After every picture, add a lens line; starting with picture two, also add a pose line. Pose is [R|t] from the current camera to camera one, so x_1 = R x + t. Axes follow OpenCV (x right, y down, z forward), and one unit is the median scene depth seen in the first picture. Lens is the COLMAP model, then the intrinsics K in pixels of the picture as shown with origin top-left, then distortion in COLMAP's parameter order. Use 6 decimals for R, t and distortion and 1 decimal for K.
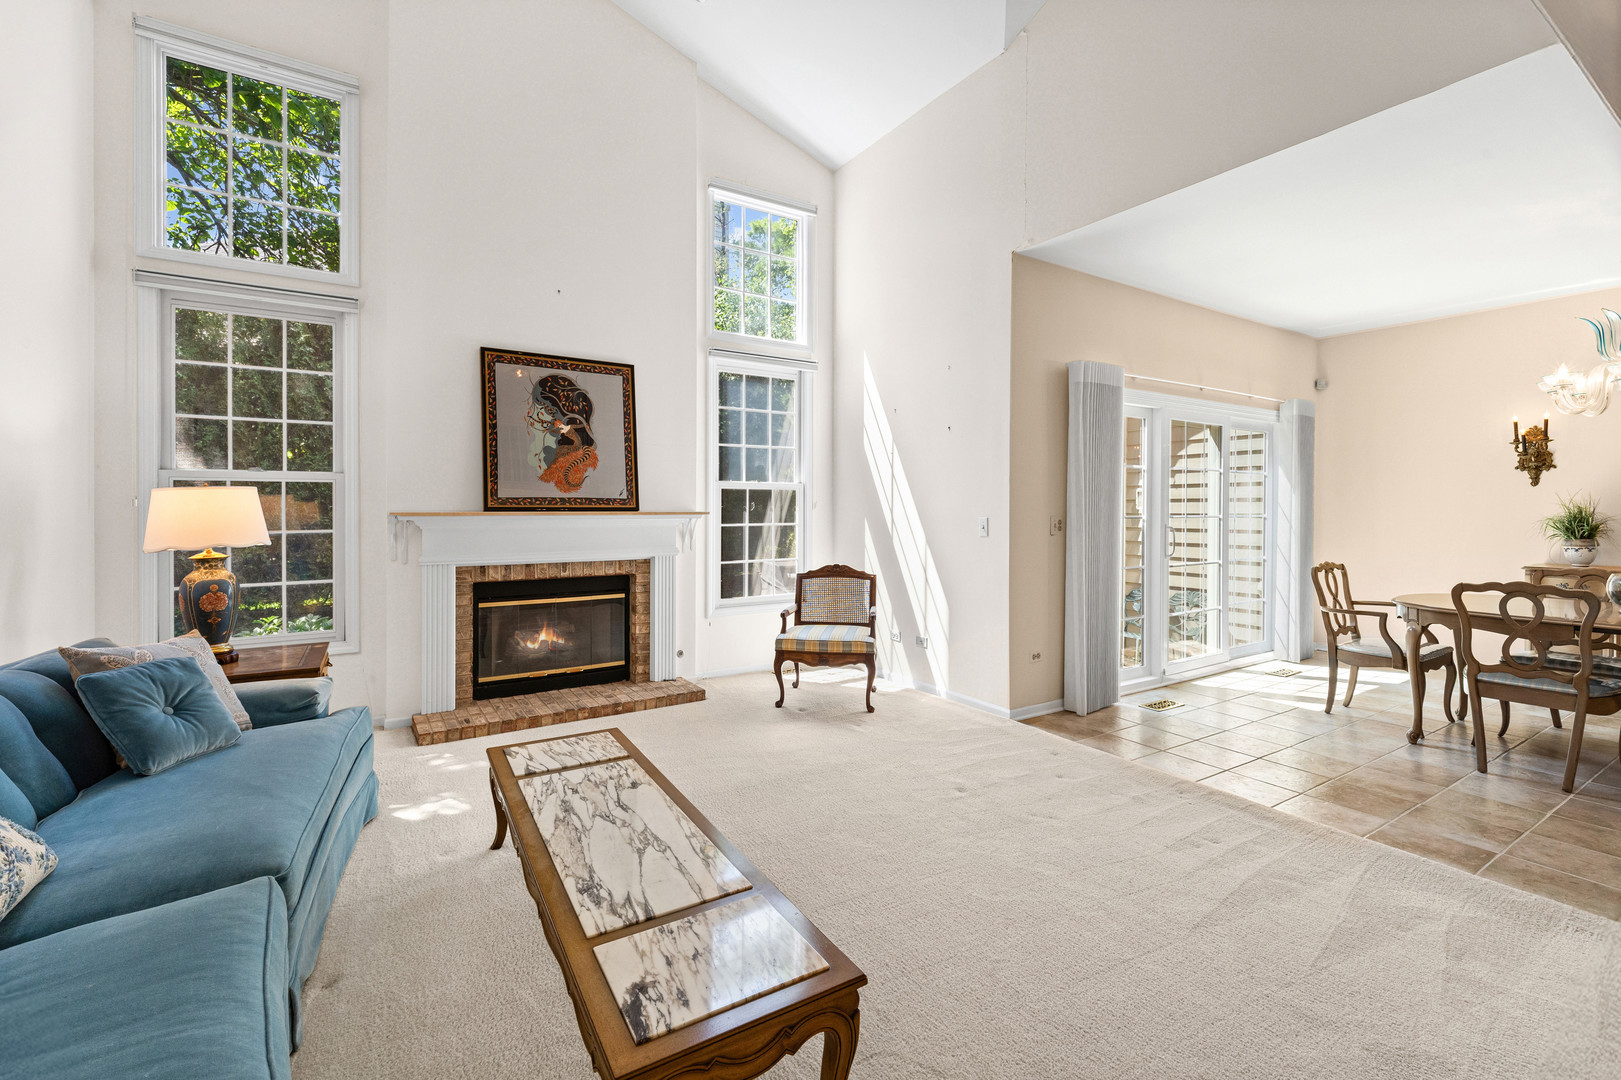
lens RADIAL K [[691.3, 0, 804.8], [0, 691.3, 524.1], [0, 0, 1]] dist [-0.003142, -0.000396]
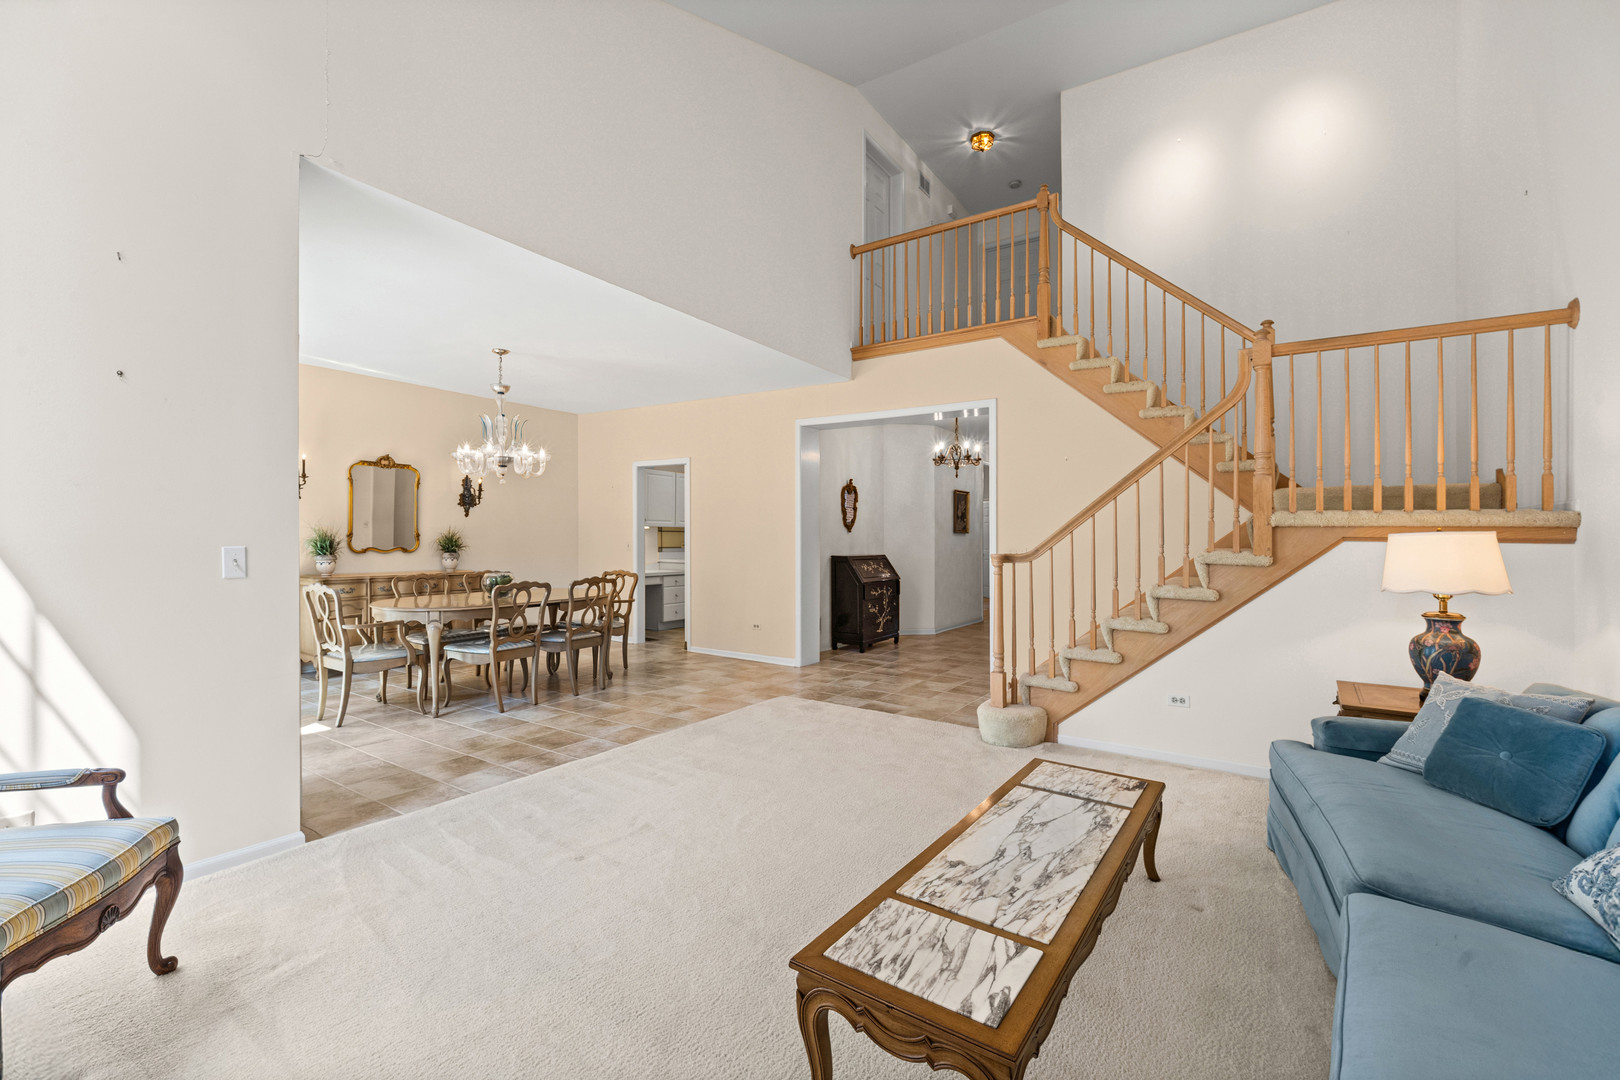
lens RADIAL K [[690.8, 0, 809.9], [0, 690.8, 535.9], [0, 0, 1]] dist [-0.003142, -0.000396]
pose [[-0.410022, -0.006642, 0.912051, -0.940705], [0.007863, 0.999911, 0.010817, -0.041233], [-0.912042, 0.011607, -0.409933, 1.493482]]
